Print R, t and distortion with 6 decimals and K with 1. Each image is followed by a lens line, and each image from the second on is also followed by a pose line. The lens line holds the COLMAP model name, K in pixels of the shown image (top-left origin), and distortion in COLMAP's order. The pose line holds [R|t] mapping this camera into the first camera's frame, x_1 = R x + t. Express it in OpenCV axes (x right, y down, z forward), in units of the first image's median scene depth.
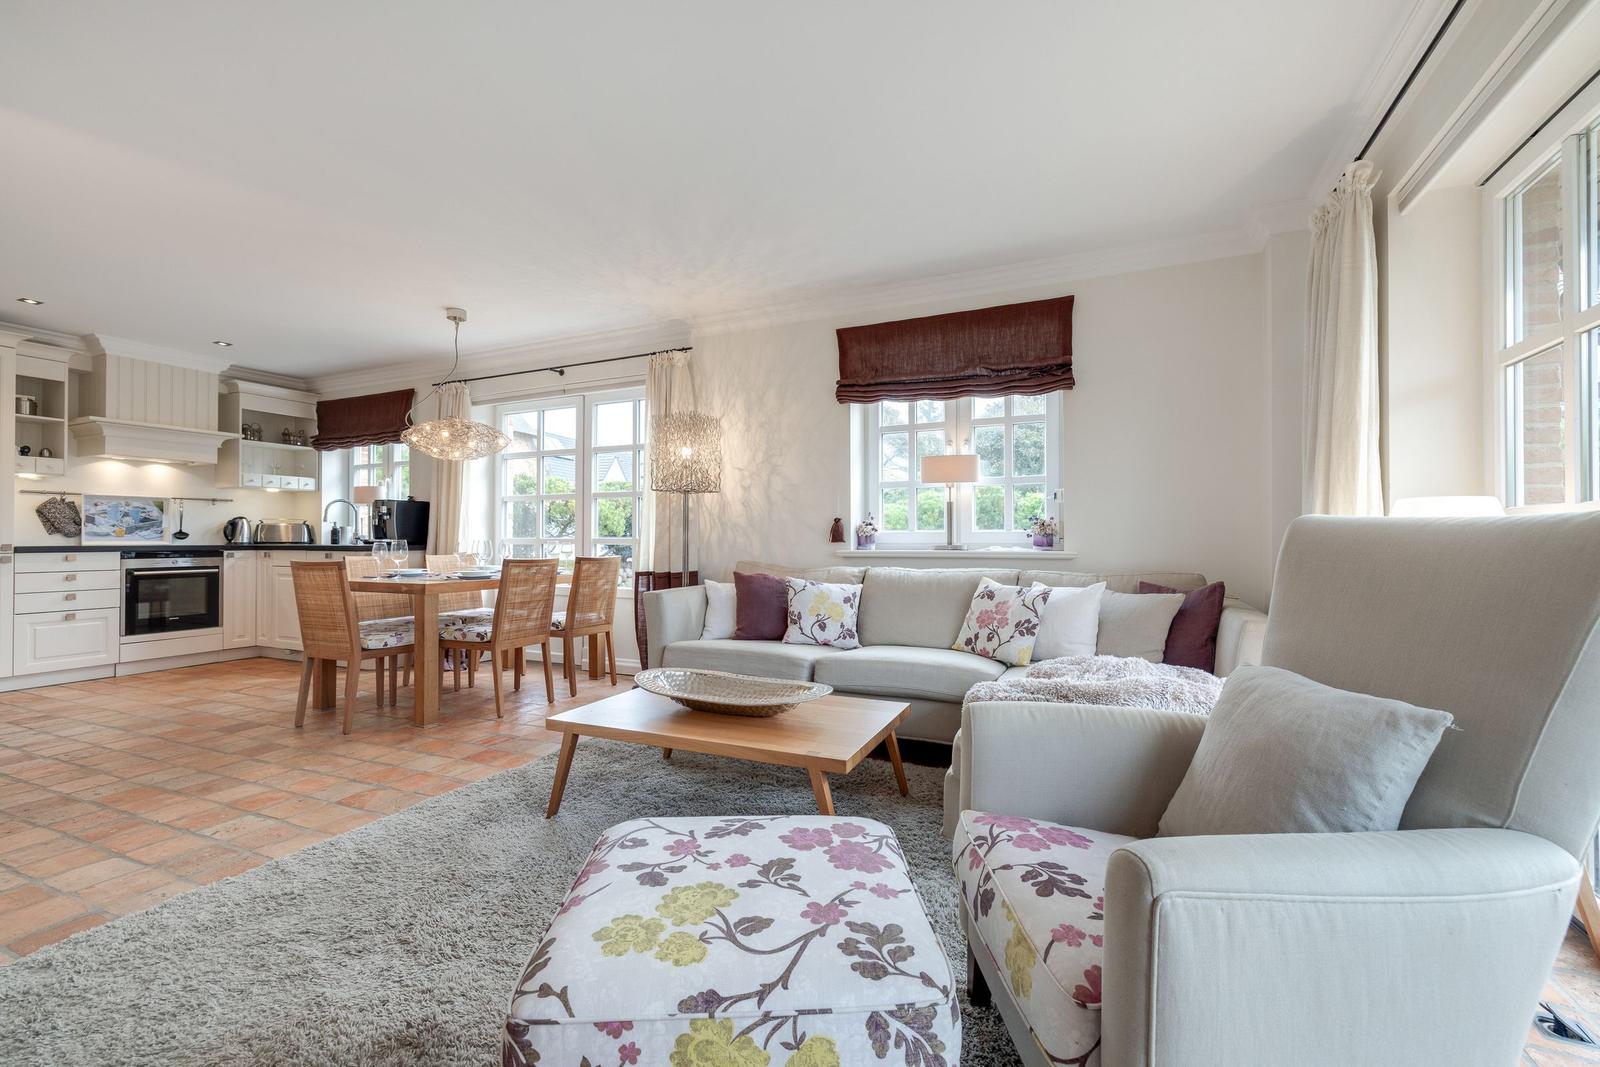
lens RADIAL K [[687.9, 0, 821.9], [0, 687.9, 531.2], [0, 0, 1]] dist [0.002417, 0.000397]
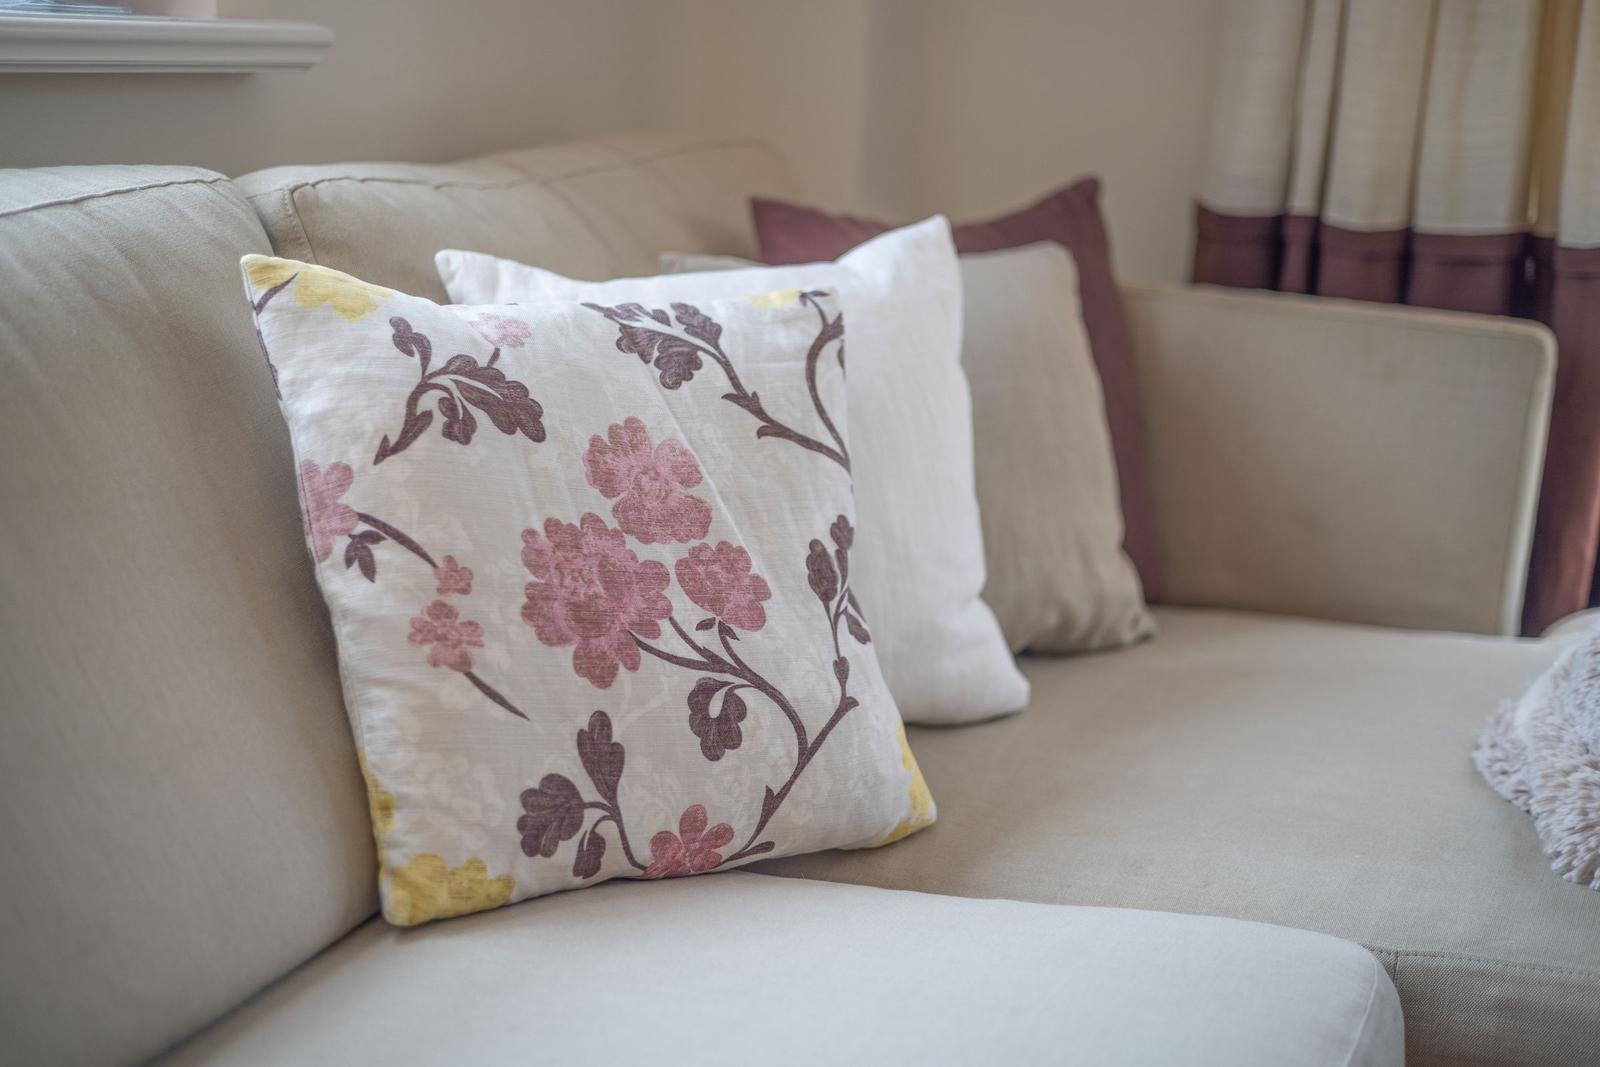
lens RADIAL K [[2167.7, 0, 800.0], [0, 2167.7, 533.5], [0, 0, 1]] dist [-0.006053, 0.006181]
pose [[-0.037106, -0.231656, 0.972090, -0.118554], [-0.057002, 0.971666, 0.229380, 0.020748], [-0.997684, -0.046900, -0.049260, 0.820306]]
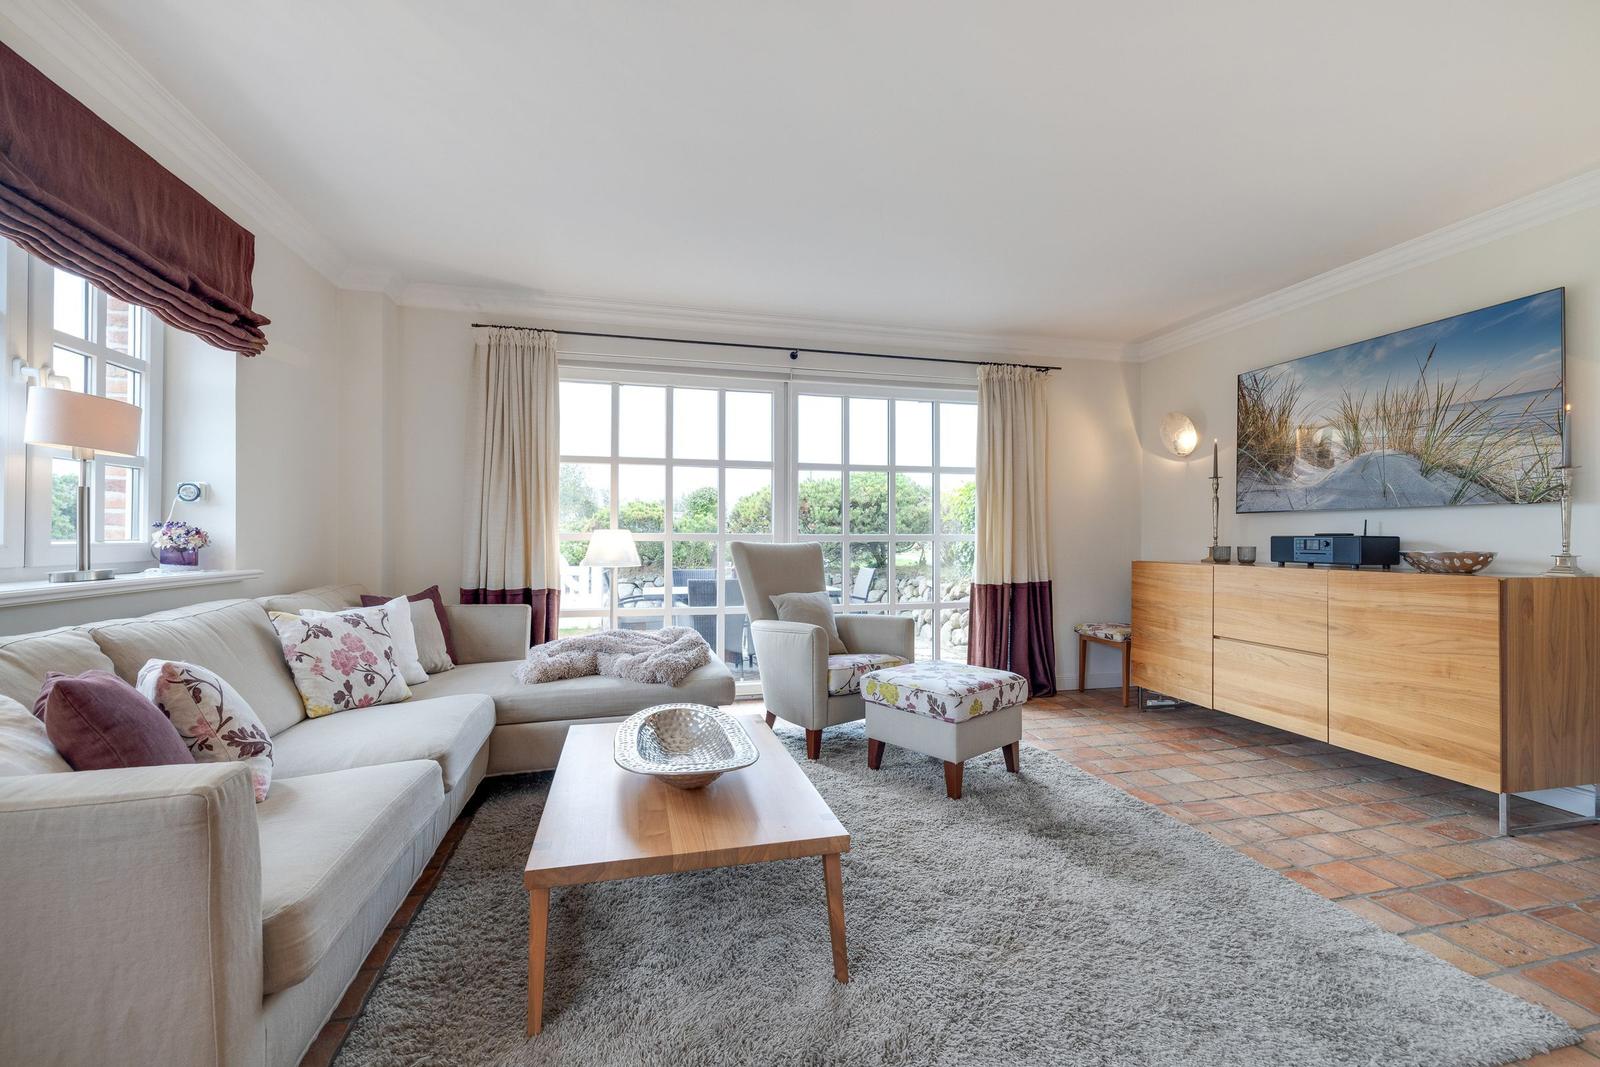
lens RADIAL K [[657.8, 0, 803.8], [0, 657.8, 531.1], [0, 0, 1]] dist [0.000590, 0.000287]
pose [[-0.620496, 0.005966, 0.784187, -0.532831], [-0.010927, 0.999808, -0.016253, -0.007098], [-0.784133, -0.018654, -0.620312, 0.880813]]
